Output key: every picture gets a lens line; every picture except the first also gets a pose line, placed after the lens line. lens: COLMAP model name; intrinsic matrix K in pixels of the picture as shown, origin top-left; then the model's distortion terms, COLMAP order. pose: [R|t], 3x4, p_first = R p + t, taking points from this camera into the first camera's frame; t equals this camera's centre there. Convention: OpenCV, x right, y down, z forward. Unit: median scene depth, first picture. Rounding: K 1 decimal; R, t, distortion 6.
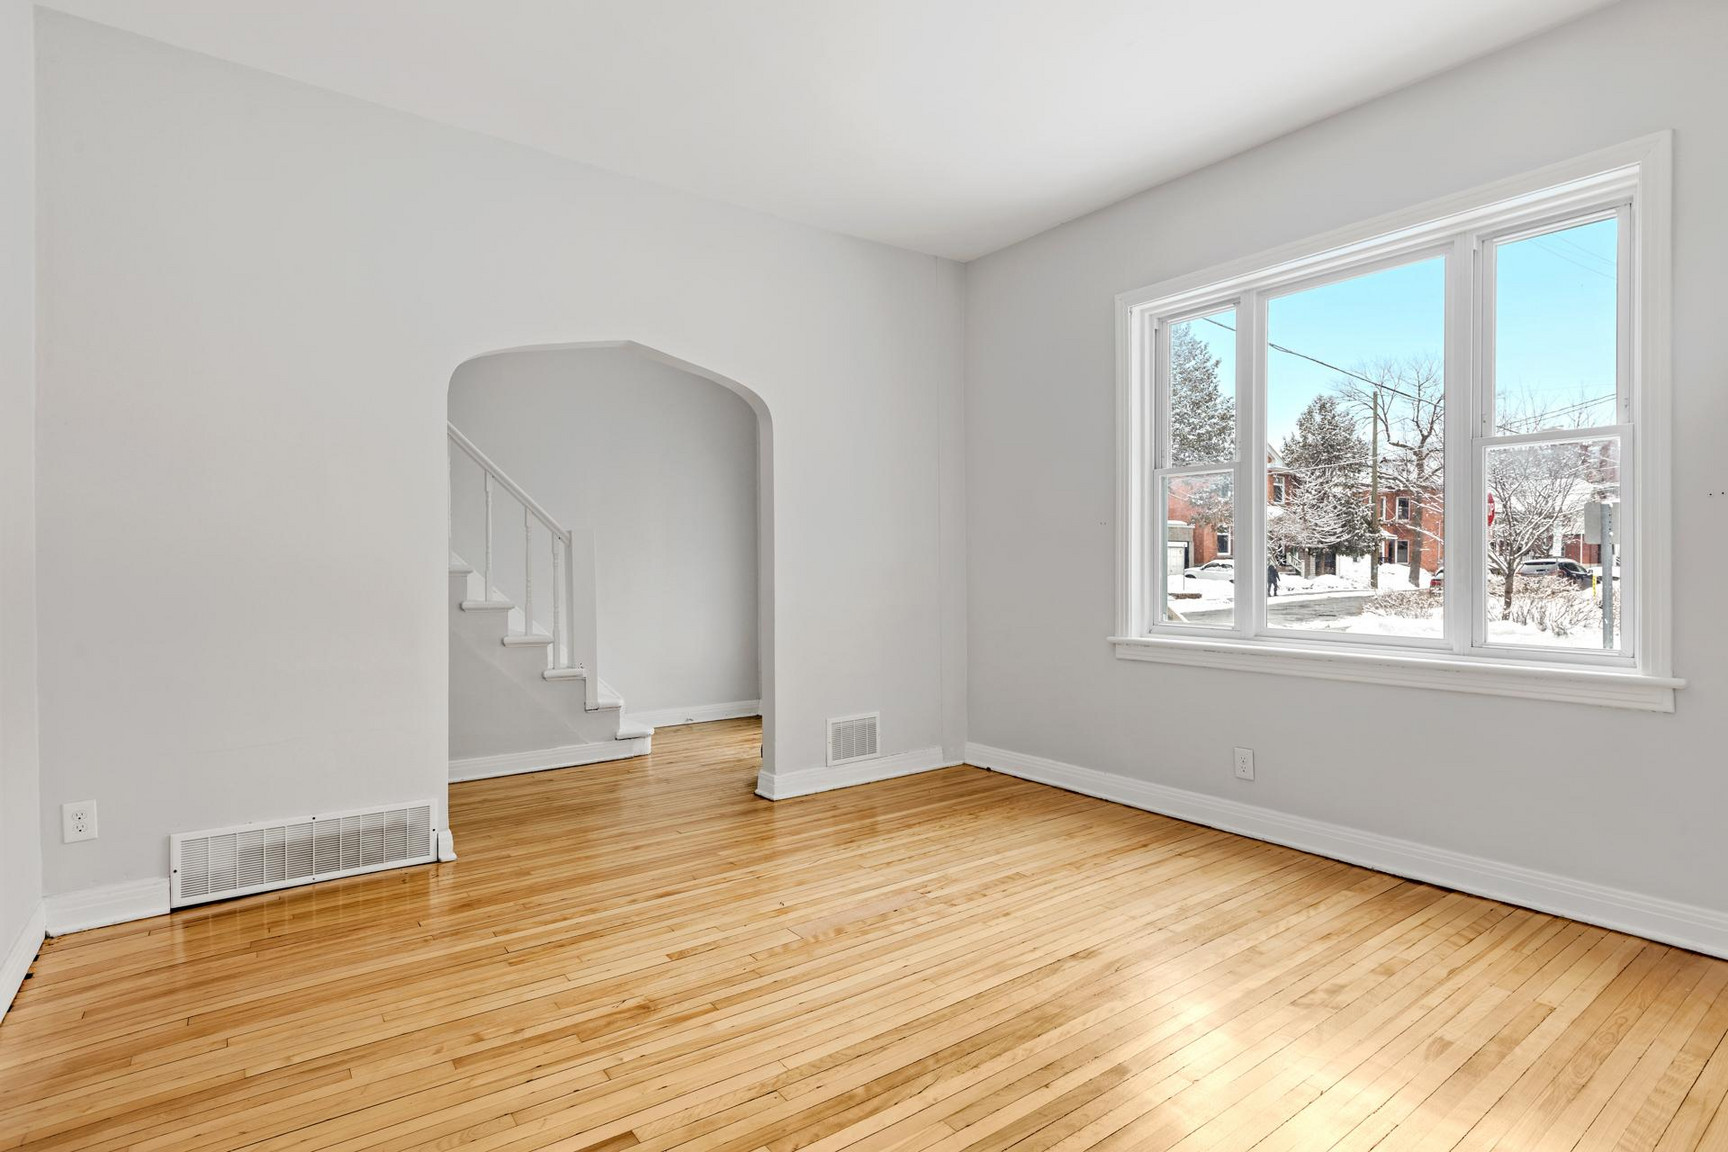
lens RADIAL K [[867.0, 0, 871.6], [0, 867.0, 573.7], [0, 0, 1]] dist [0.003639, 0.000199]
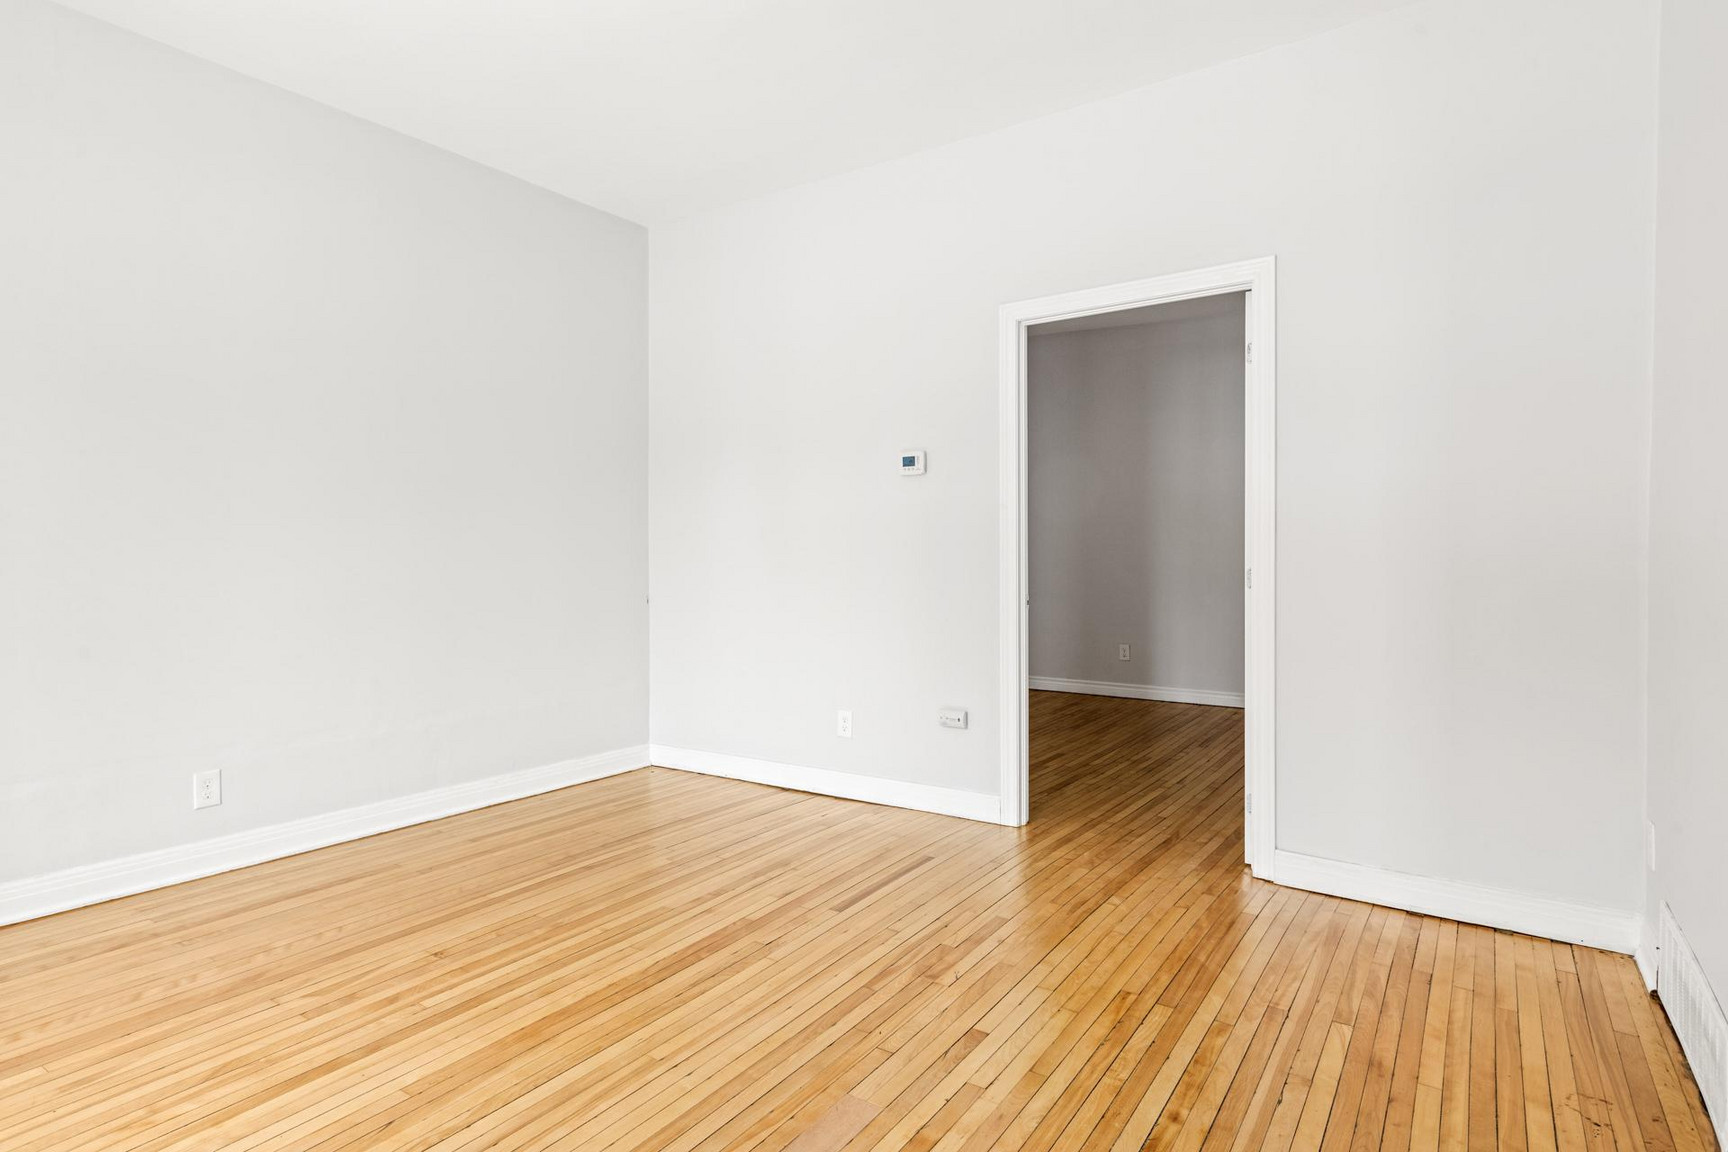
lens RADIAL K [[894.2, 0, 861.7], [0, 894.2, 571.0], [0, 0, 1]] dist [0.004272, -0.003970]
pose [[-0.948272, 0.006100, -0.317401, 0.107867], [0.001033, 0.999869, 0.016127, -0.006675], [0.317458, 0.014965, -0.948154, 1.349175]]
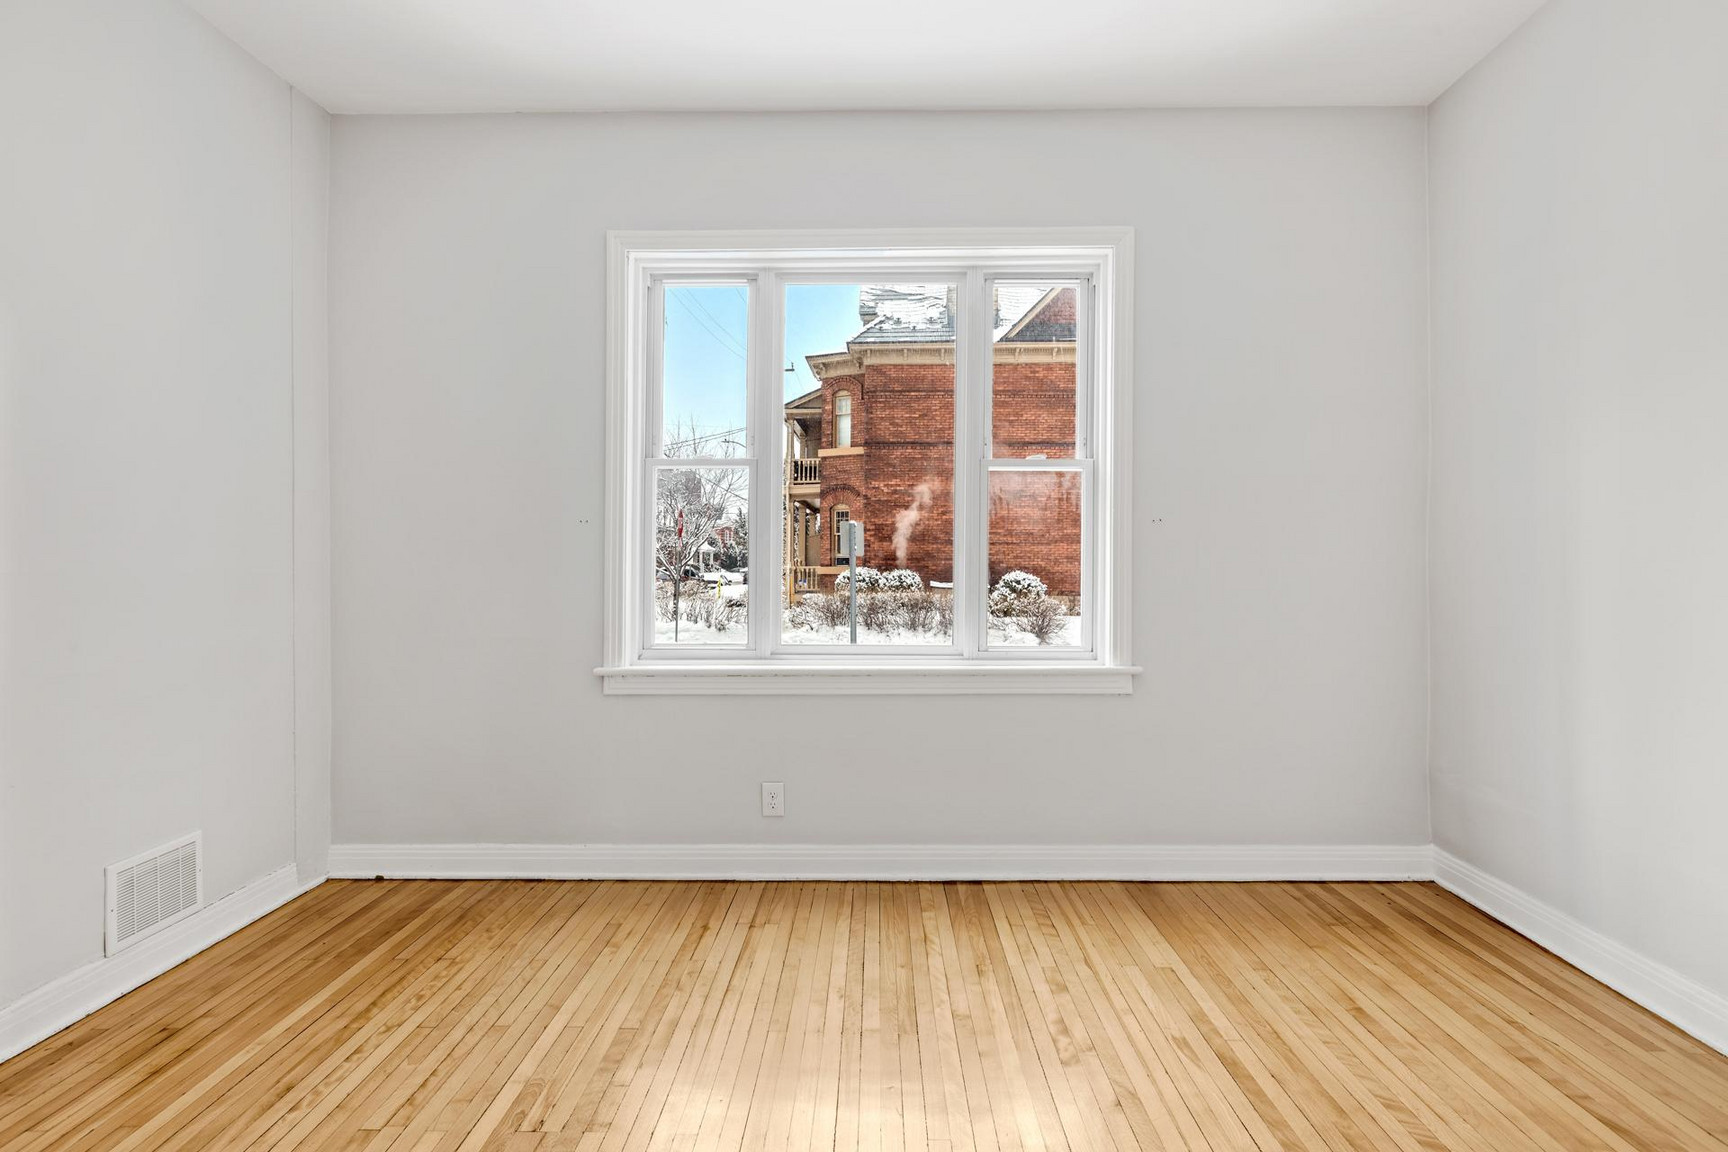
lens RADIAL K [[894.2, 0, 860.6], [0, 894.2, 572.5], [0, 0, 1]] dist [0.004272, -0.003970]
pose [[0.622240, -0.001171, 0.782825, -0.254092], [0.007503, 0.999962, -0.004467, -0.009219], [-0.782790, 0.008653, 0.622226, 0.393191]]
